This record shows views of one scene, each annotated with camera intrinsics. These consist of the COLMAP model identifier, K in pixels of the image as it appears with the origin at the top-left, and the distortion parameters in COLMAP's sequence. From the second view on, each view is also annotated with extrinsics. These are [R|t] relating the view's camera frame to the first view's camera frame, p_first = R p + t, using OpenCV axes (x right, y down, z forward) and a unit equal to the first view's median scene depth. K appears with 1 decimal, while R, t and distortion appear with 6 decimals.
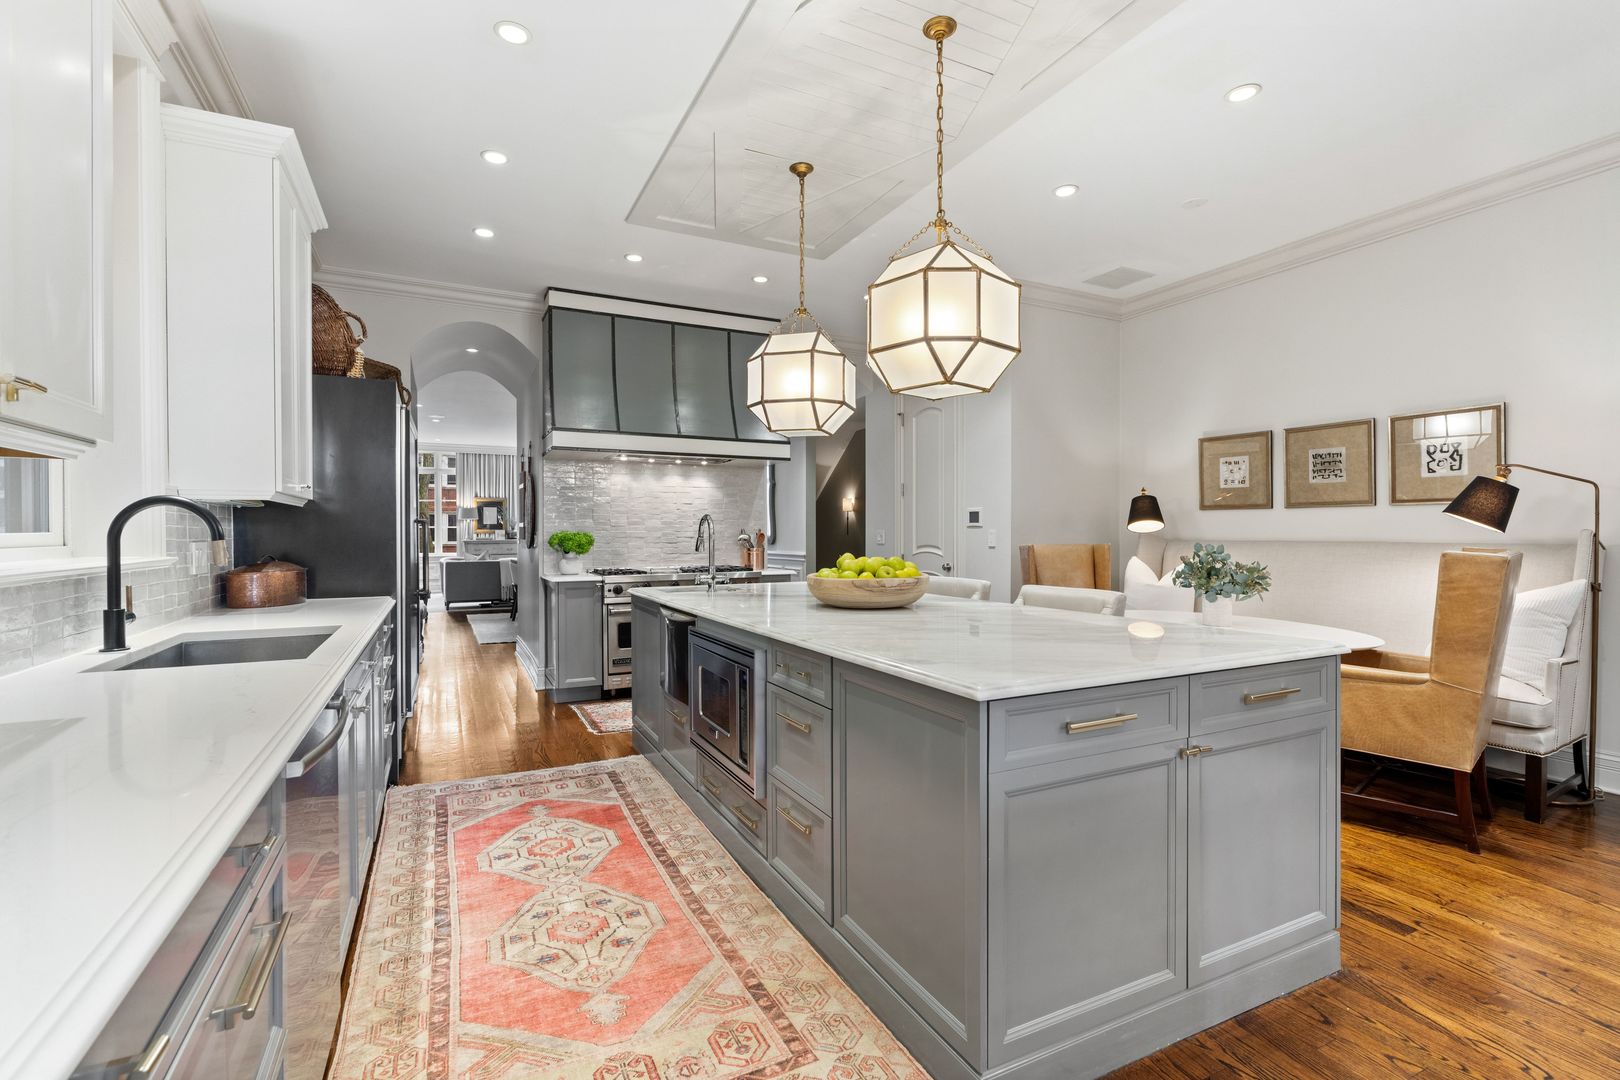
lens RADIAL K [[737.9, 0, 812.1], [0, 737.9, 538.7], [0, 0, 1]] dist [0.001229, 0.000750]
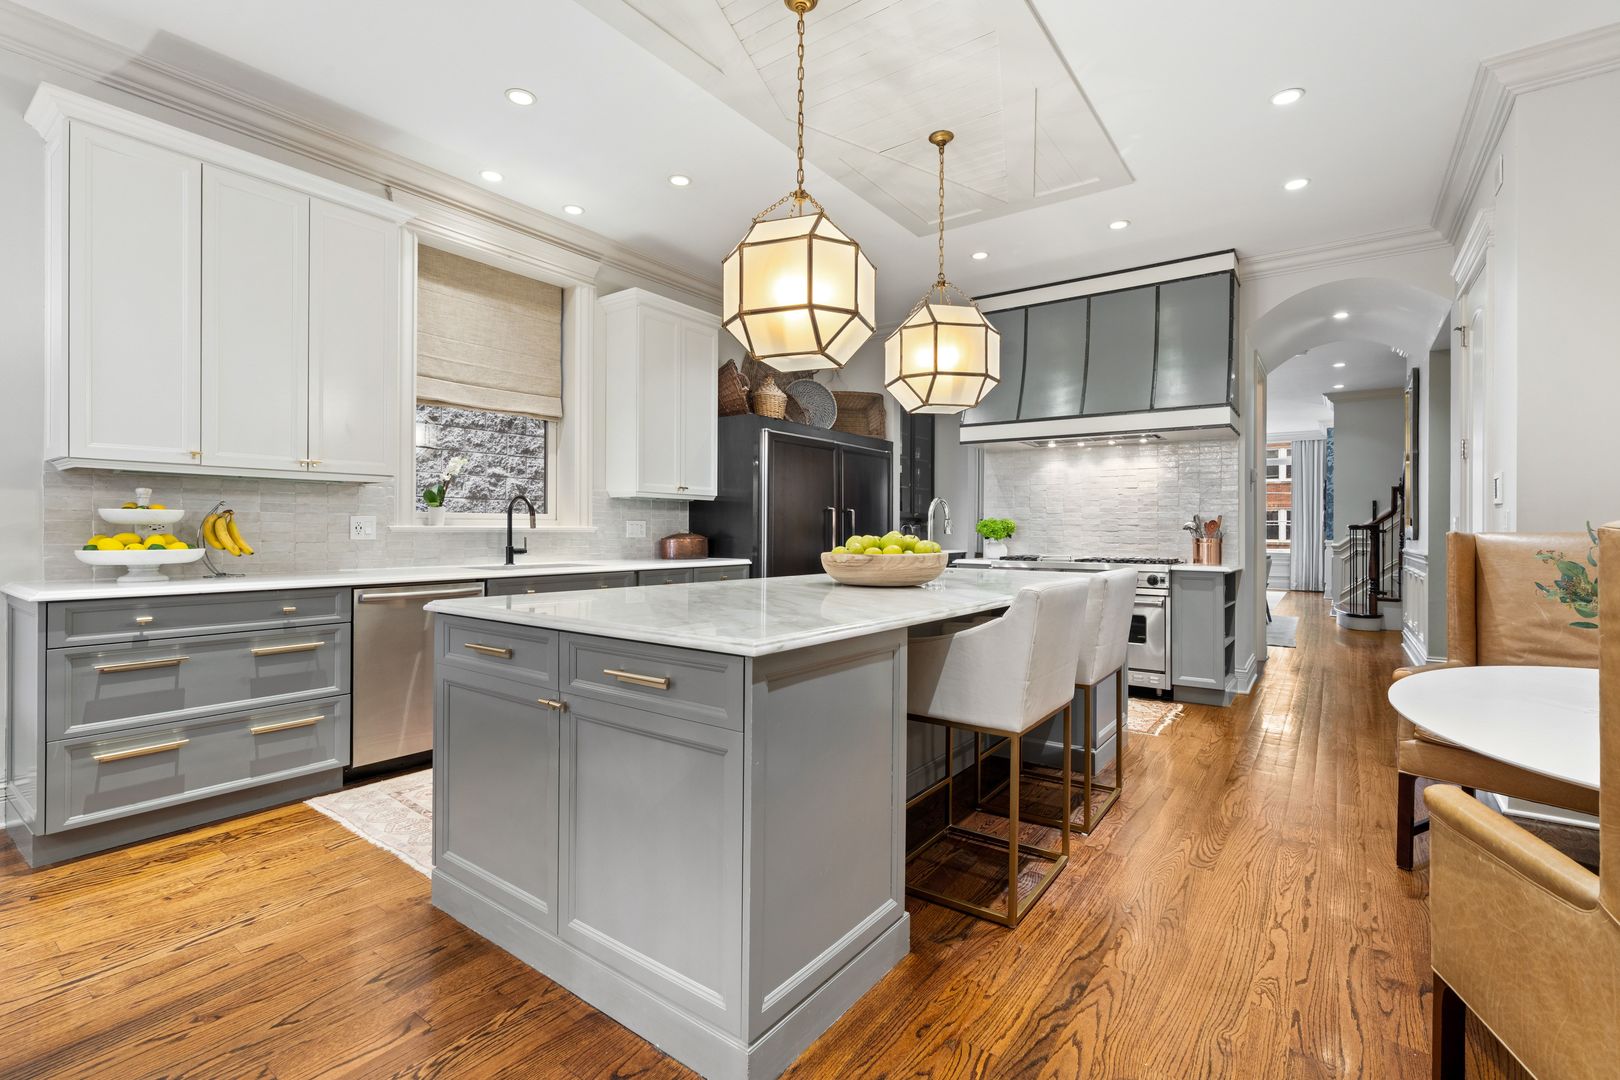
lens RADIAL K [[733.8, 0, 791.3], [0, 733.8, 526.8], [0, 0, 1]] dist [-0.001998, -0.000182]
pose [[0.444809, 0.000682, -0.895625, 0.614013], [-0.014069, 0.999882, -0.006226, 0.015744], [0.895515, 0.015370, 0.444766, 0.323648]]
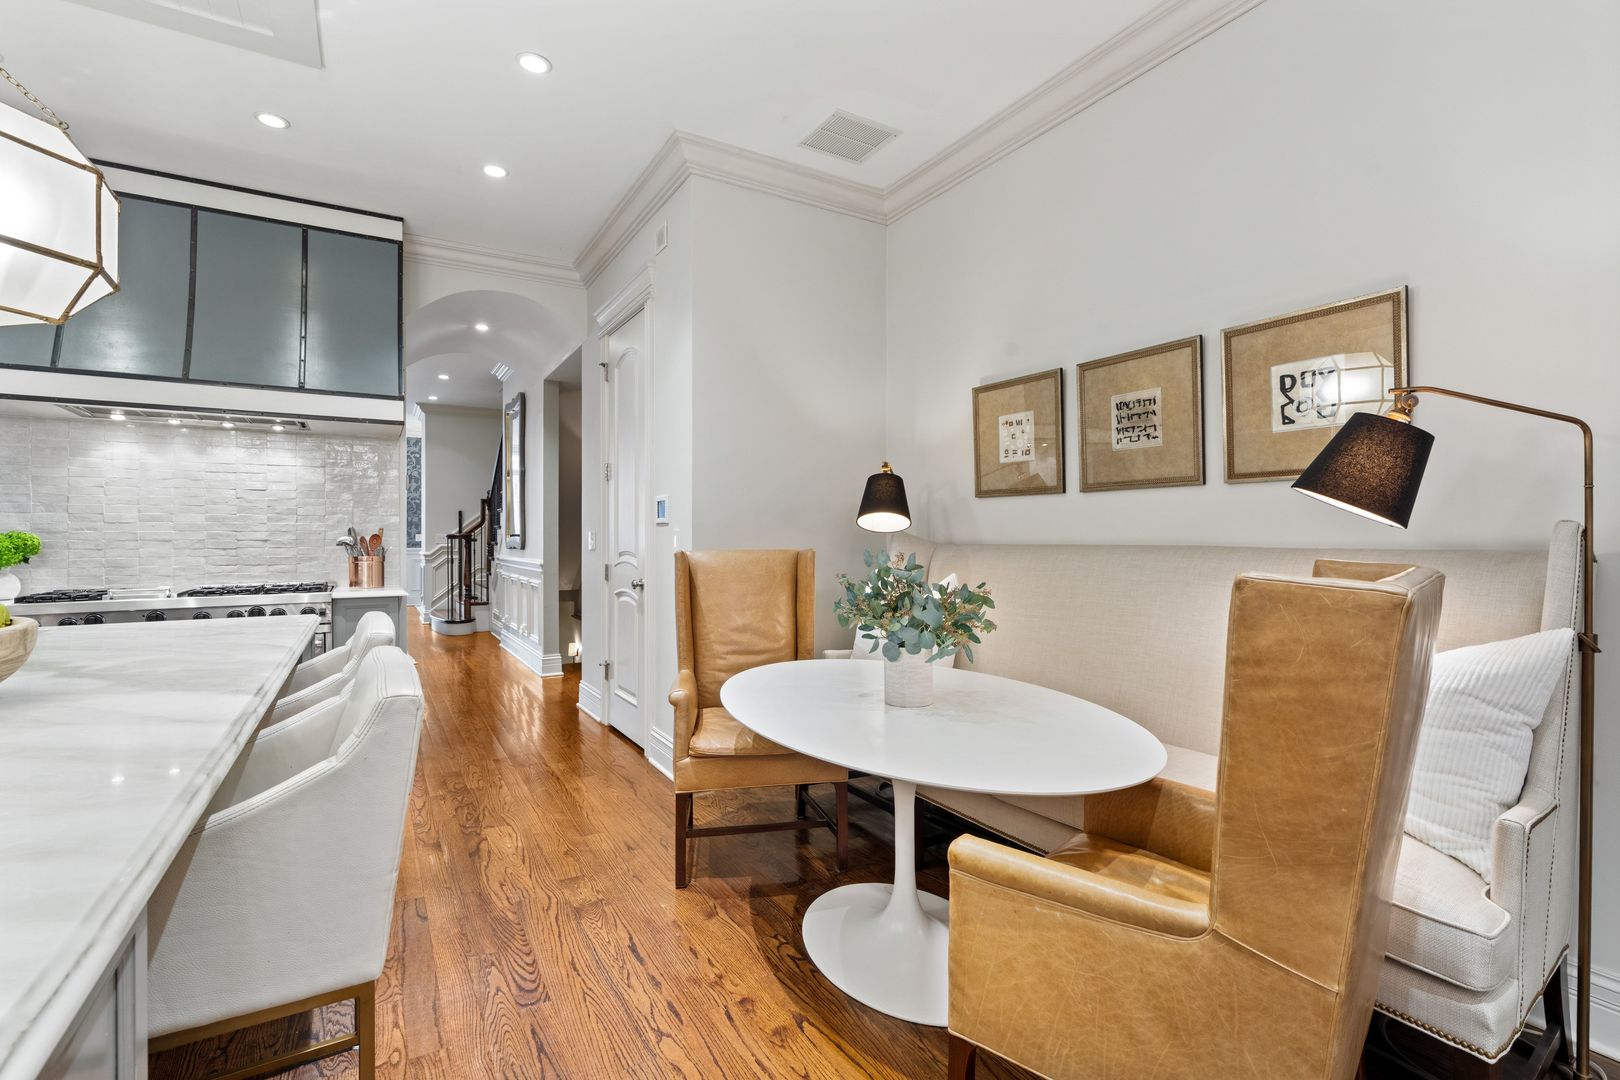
lens RADIAL K [[747.4, 0, 813.1], [0, 747.4, 535.1], [0, 0, 1]] dist [-0.000325, 0.000043]
pose [[0.997490, -0.000688, 0.070802, 0.388565], [0.001355, 0.999955, -0.009376, 0.000480], [-0.070792, 0.009449, 0.997446, 0.407250]]
